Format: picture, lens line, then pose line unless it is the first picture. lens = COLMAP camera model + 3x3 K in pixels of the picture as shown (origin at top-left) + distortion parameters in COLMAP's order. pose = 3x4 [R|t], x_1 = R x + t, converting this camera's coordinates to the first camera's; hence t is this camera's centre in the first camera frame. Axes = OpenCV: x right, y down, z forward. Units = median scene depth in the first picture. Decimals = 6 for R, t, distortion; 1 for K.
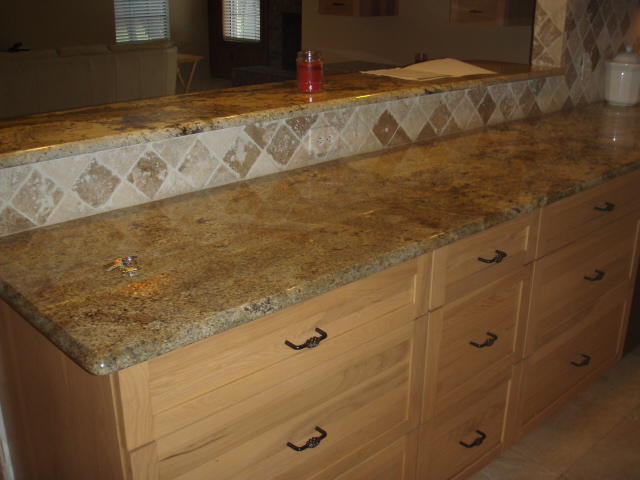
lens RADIAL K [[719.8, 0, 320.0], [0, 719.8, 240.0], [0, 0, 1]] dist [-0.211778, 0.234638]
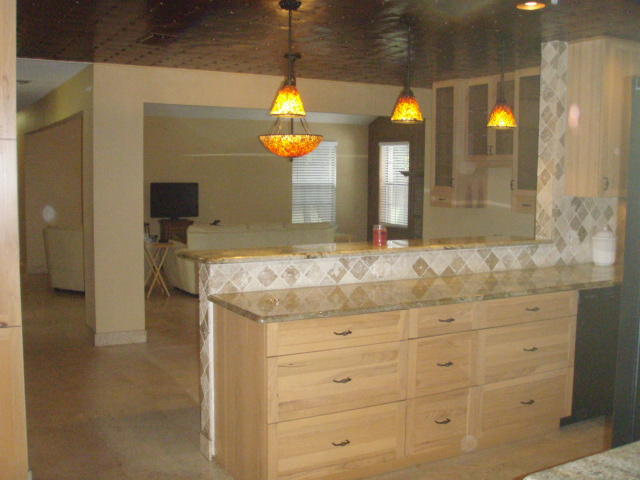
lens RADIAL K [[719.8, 0, 320.0], [0, 719.8, 240.0], [0, 0, 1]] dist [-0.211778, 0.234638]
pose [[0.970829, 0.026632, -0.238288, 0.303413], [-0.086934, 0.965286, -0.246302, 0.278057], [0.223457, 0.259832, 0.939444, -0.889278]]
